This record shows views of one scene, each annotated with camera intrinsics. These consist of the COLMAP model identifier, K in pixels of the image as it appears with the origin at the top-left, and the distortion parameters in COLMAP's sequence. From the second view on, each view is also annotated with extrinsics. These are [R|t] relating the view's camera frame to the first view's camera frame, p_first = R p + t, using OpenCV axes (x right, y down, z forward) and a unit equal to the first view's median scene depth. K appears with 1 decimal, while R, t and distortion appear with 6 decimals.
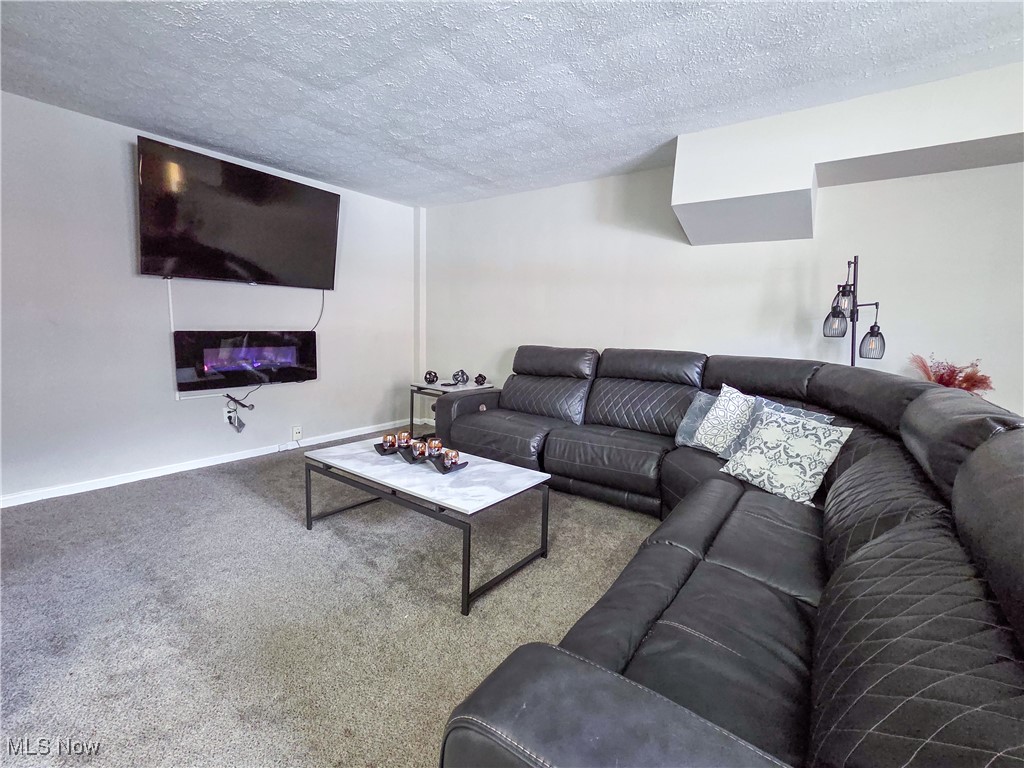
lens RADIAL K [[425.6, 0, 512.0], [0, 425.6, 384.0], [0, 0, 1]] dist [-0.001866, -0.000051]
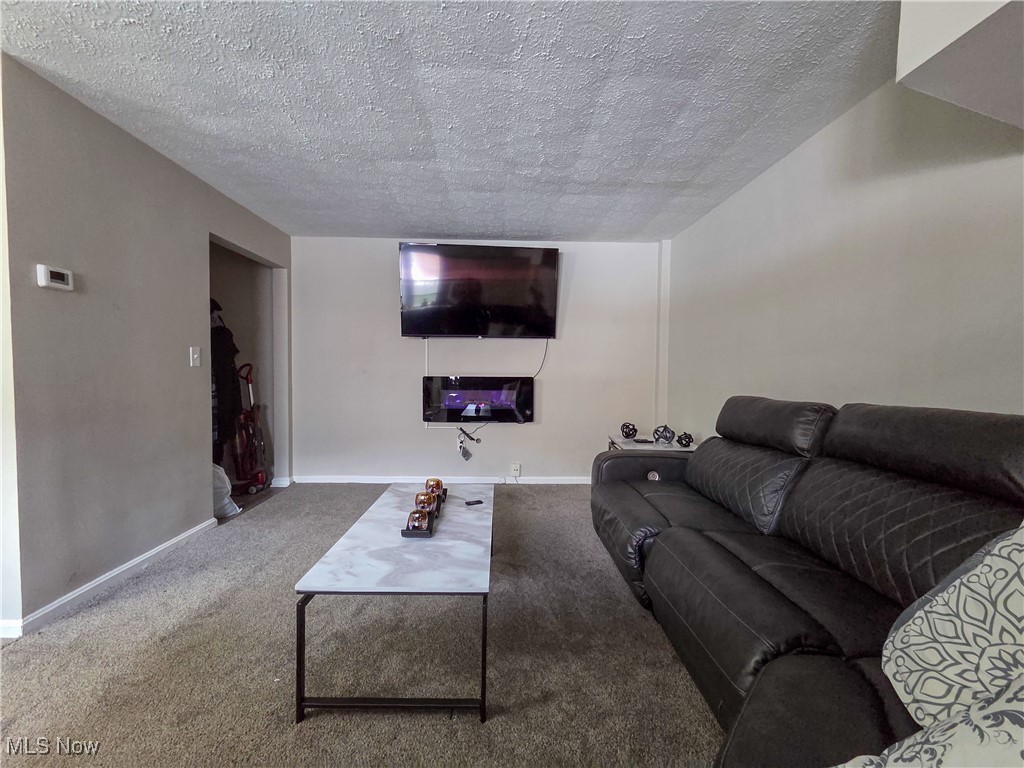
lens RADIAL K [[408.1, 0, 523.0], [0, 408.1, 387.1], [0, 0, 1]] dist [0.000019, -0.000006]
pose [[0.641863, 0.010987, -0.766740, 0.355559], [-0.098694, 0.992765, -0.068394, -0.029527], [0.760441, 0.119572, 0.638303, 0.369169]]
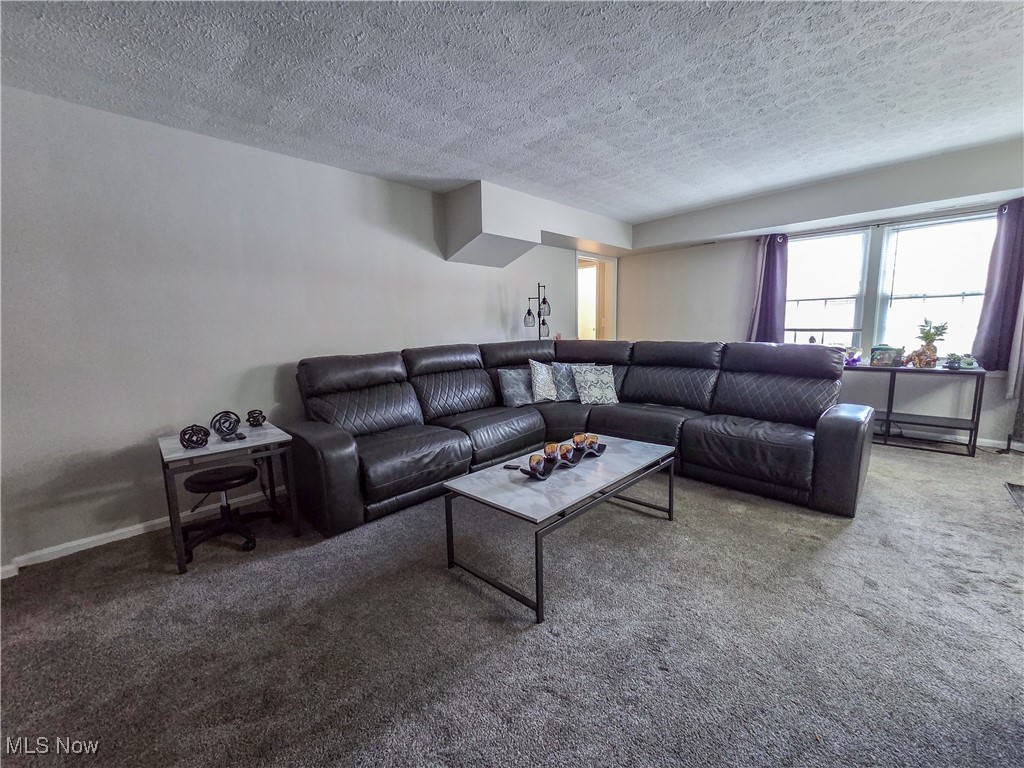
lens RADIAL K [[425.6, 0, 512.0], [0, 425.6, 384.0], [0, 0, 1]] dist [-0.001866, -0.000051]
pose [[0.161884, -0.173722, 0.971398, -0.764886], [0.165993, 0.975149, 0.146731, -0.113630], [-0.972749, 0.137492, 0.186698, 0.582843]]
